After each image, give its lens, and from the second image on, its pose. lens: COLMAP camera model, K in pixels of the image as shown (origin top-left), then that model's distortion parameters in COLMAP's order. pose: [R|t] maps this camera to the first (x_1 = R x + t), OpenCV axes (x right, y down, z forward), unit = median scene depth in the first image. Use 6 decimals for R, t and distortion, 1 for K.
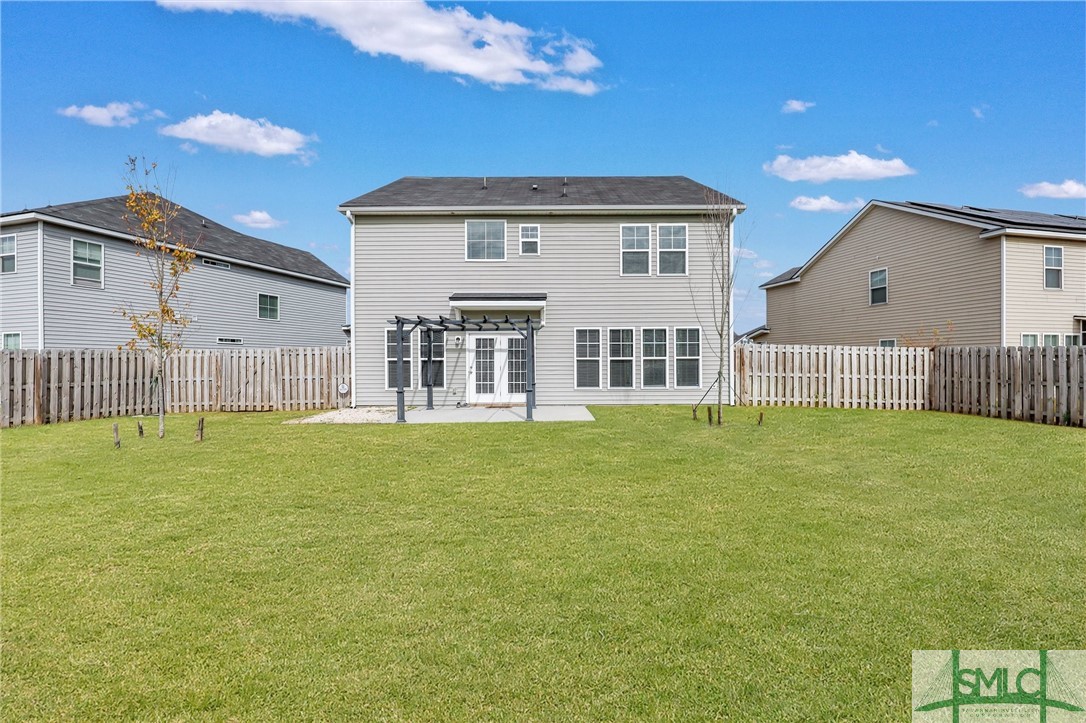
lens RADIAL K [[490.5, 0, 536.5], [0, 490.5, 364.2], [0, 0, 1]] dist [0.000579, -0.000273]
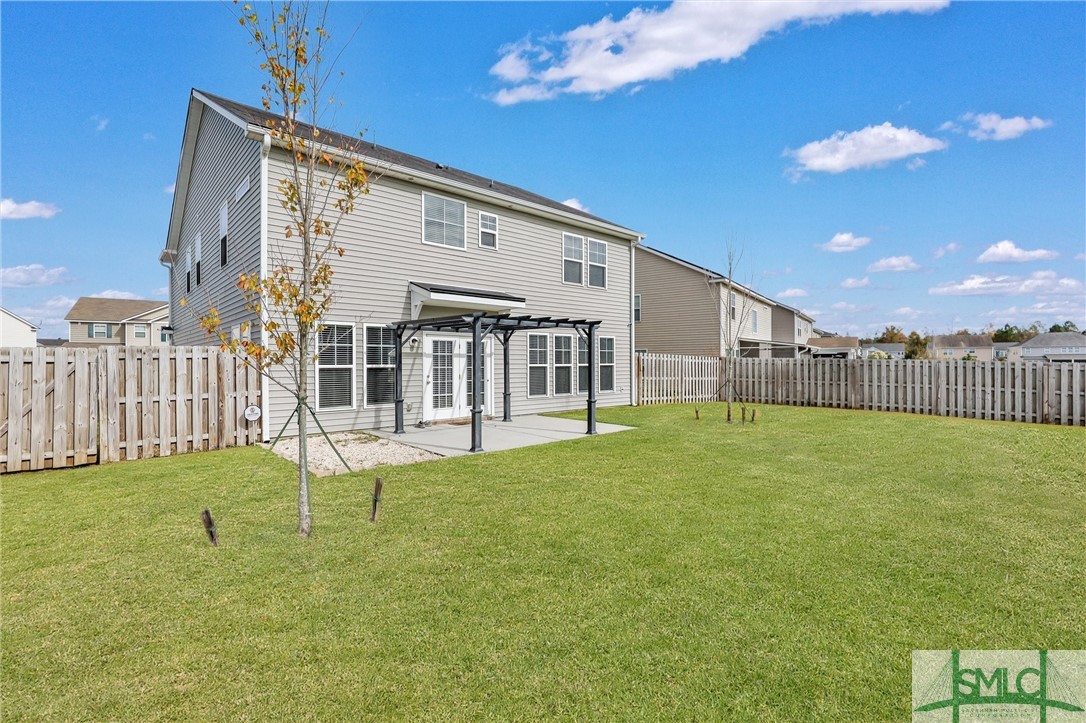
lens RADIAL K [[490.5, 0, 541.8], [0, 490.5, 366.0], [0, 0, 1]] dist [0.000579, -0.000273]
pose [[0.744507, -0.001525, 0.667613, -0.532969], [0.002338, 0.999997, -0.000322, -0.009624], [-0.667611, 0.001801, 0.744508, 0.279497]]
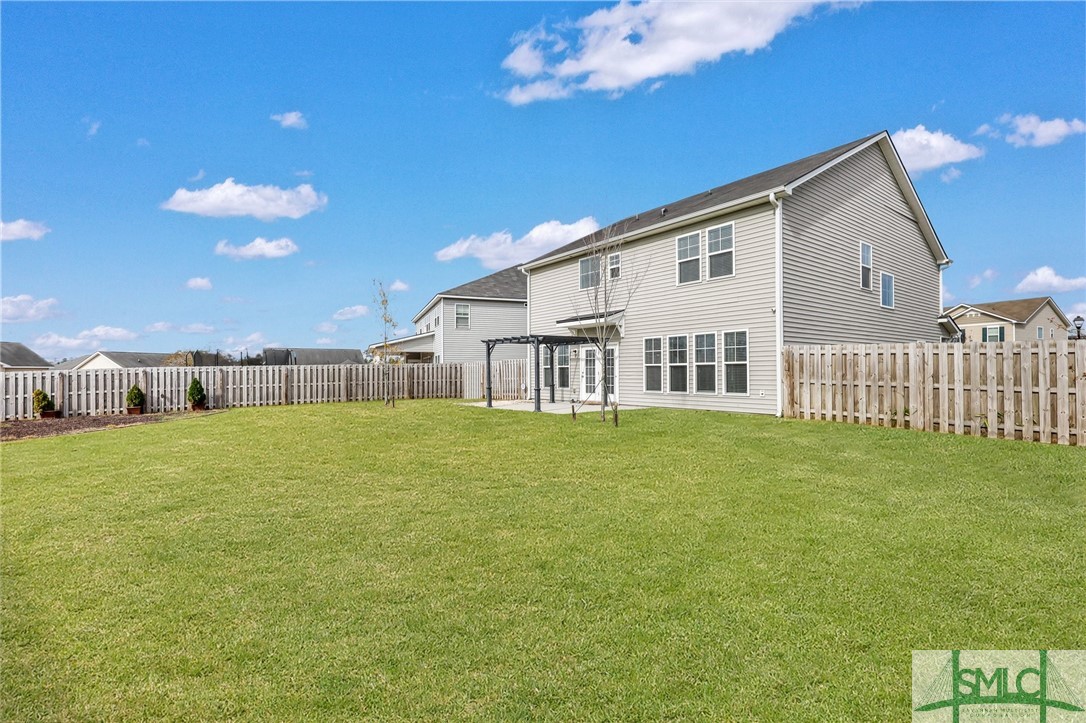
lens RADIAL K [[490.5, 0, 536.7], [0, 490.5, 368.1], [0, 0, 1]] dist [0.000579, -0.000273]
pose [[0.598367, -0.005695, -0.801202, 0.834190], [0.008711, 0.999962, -0.000602, -0.005616], [0.801175, -0.006619, 0.598394, 0.128301]]
